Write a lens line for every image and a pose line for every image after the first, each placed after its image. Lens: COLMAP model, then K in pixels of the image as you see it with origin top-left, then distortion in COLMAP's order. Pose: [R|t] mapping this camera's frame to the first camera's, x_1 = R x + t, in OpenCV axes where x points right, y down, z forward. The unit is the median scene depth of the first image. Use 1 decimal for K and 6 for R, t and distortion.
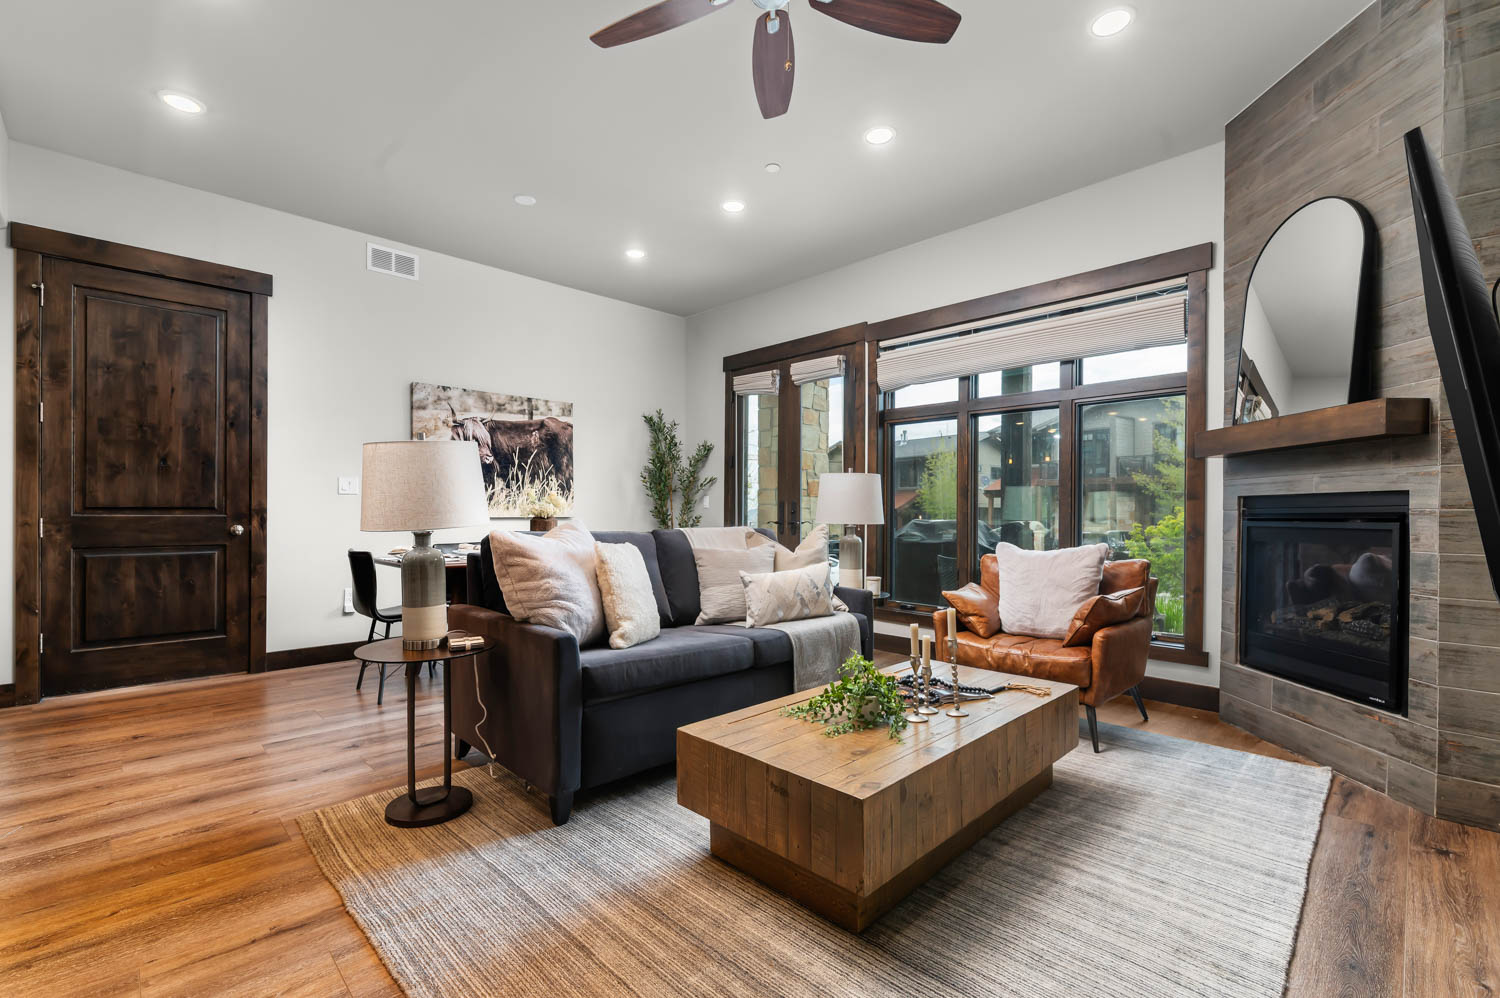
lens RADIAL K [[651.0, 0, 762.3], [0, 651.0, 515.1], [0, 0, 1]] dist [0.004842, -0.002667]
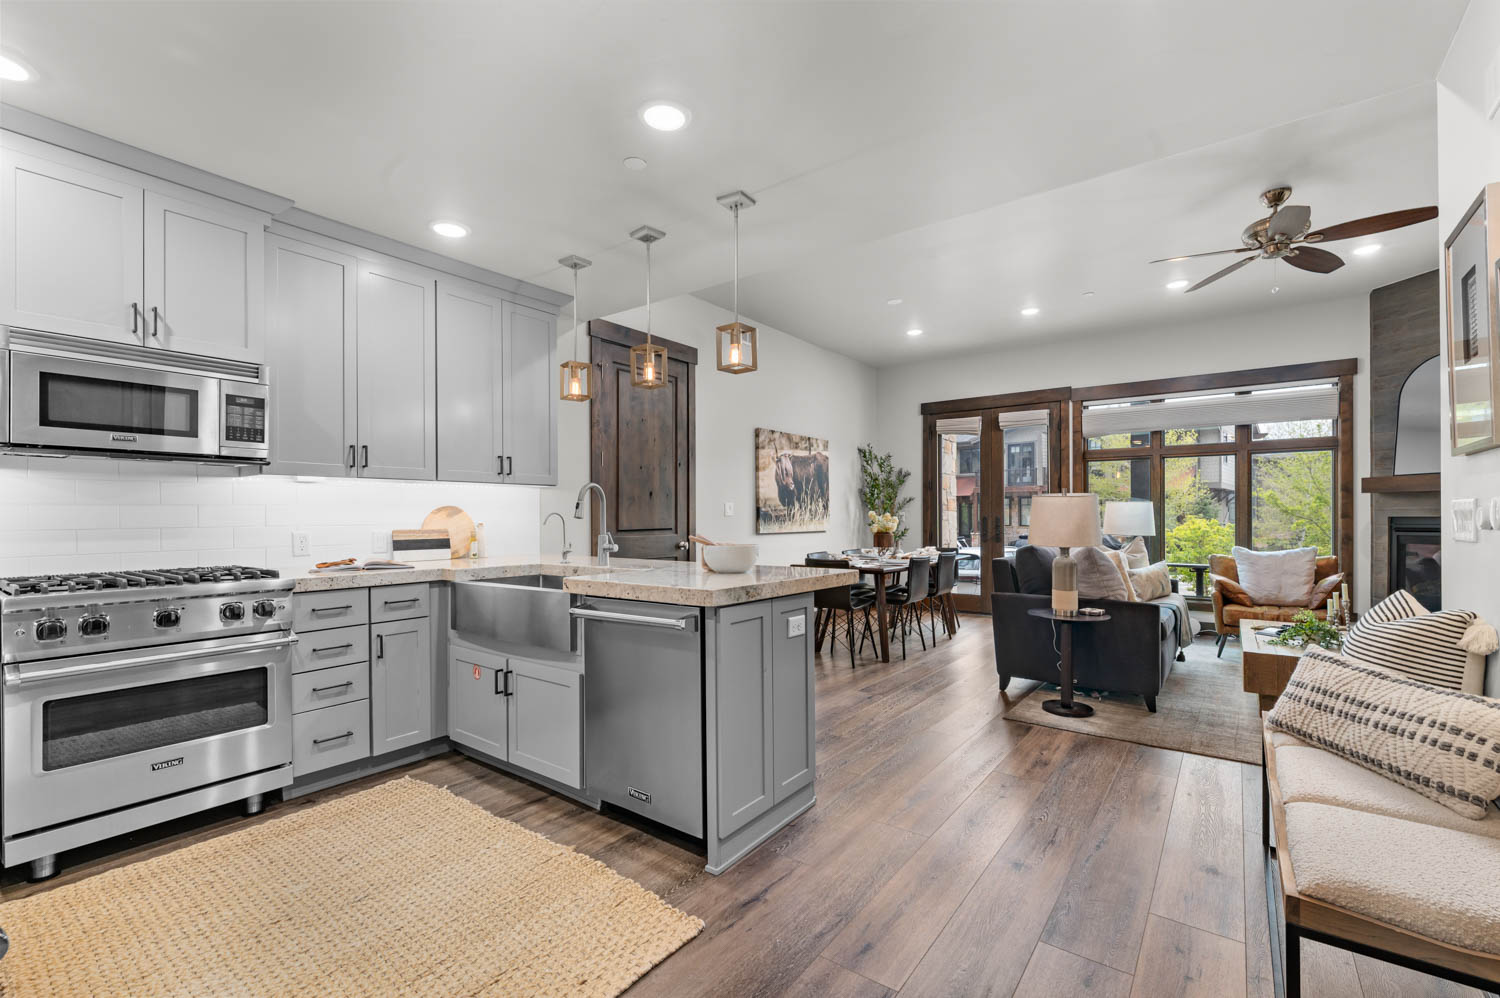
lens RADIAL K [[651.0, 0, 759.1], [0, 651.0, 517.2], [0, 0, 1]] dist [0.004842, -0.002667]
pose [[0.988503, -0.007783, 0.150999, -0.899808], [0.008368, 0.999960, -0.003233, -0.029731], [-0.150968, 0.004459, 0.988529, -0.322463]]
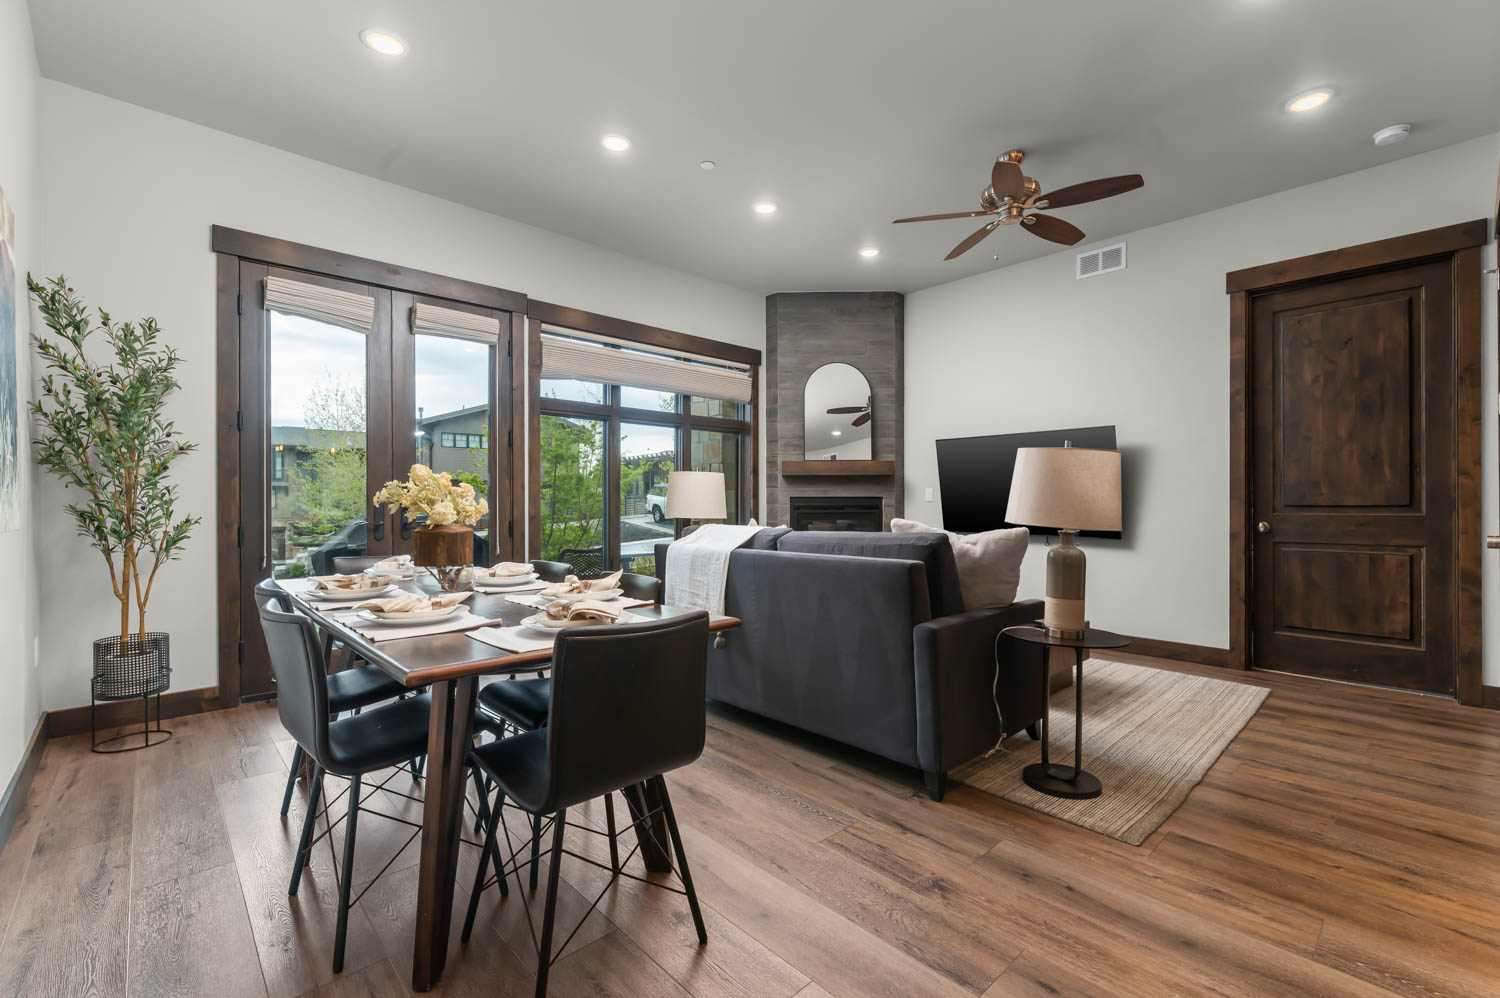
lens RADIAL K [[651.0, 0, 752.4], [0, 651.0, 501.5], [0, 0, 1]] dist [0.004842, -0.002667]
pose [[0.032428, -0.002868, 0.999470, -0.938007], [0.005669, 0.999980, 0.002685, -0.016832], [-0.999458, 0.005579, 0.032443, 0.858154]]
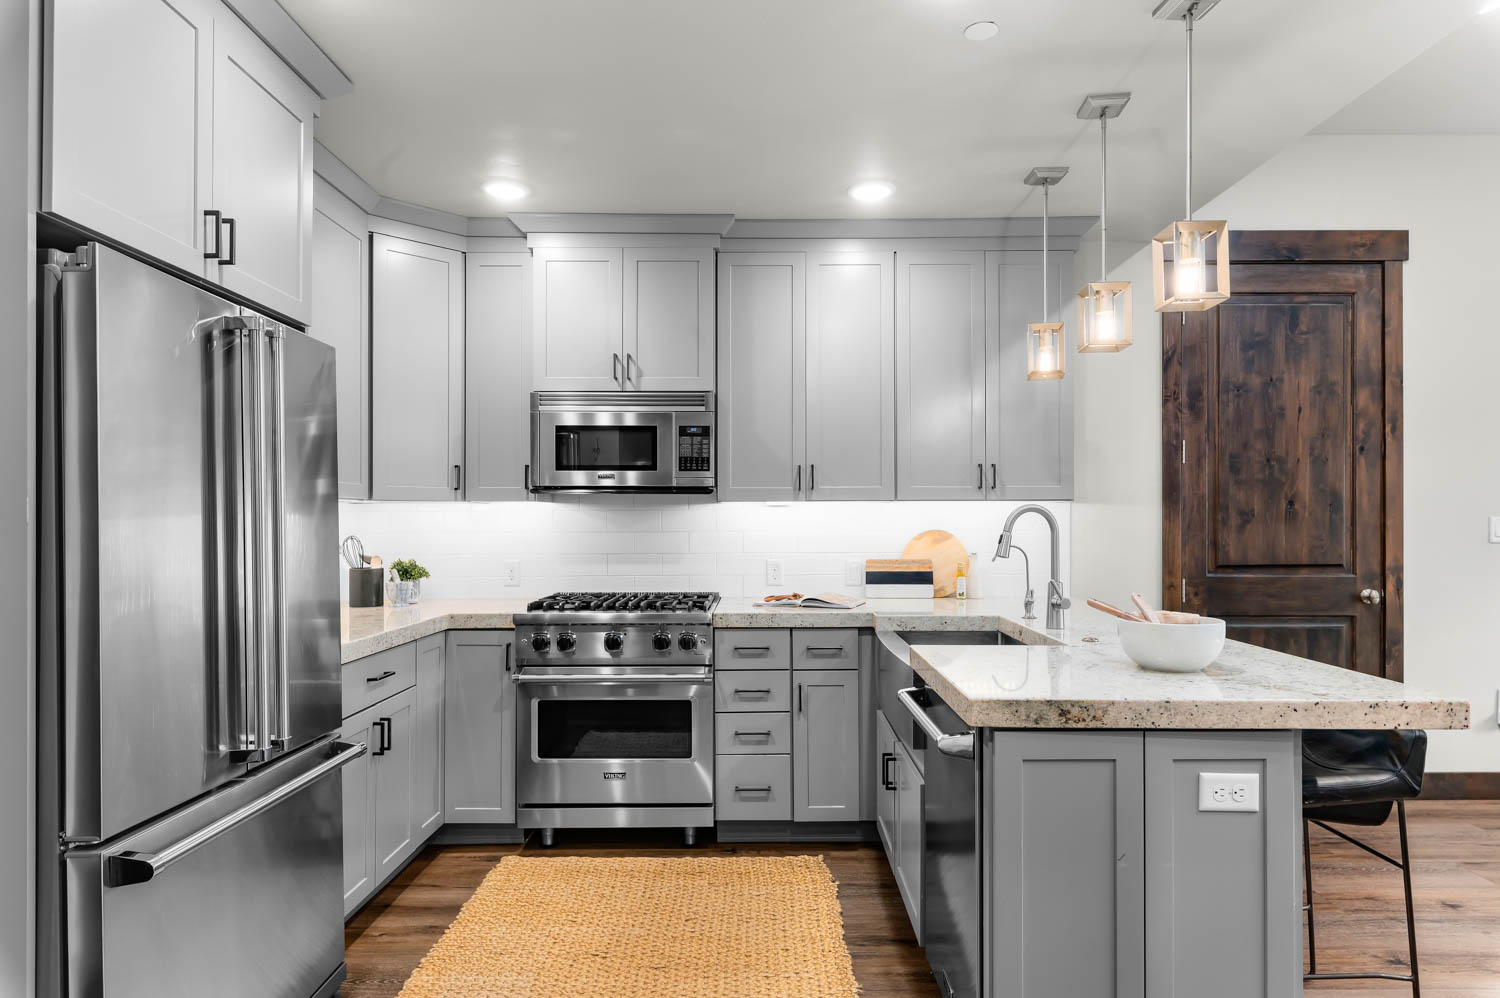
lens RADIAL K [[906.5, 0, 751.4], [0, 906.5, 516.7], [0, 0, 1]] dist [0.003558, -0.006090]
pose [[0.704726, -0.005988, -0.709454, -0.610176], [0.001162, 0.999973, -0.007286, -0.061199], [0.709478, 0.004310, 0.704714, -0.190862]]
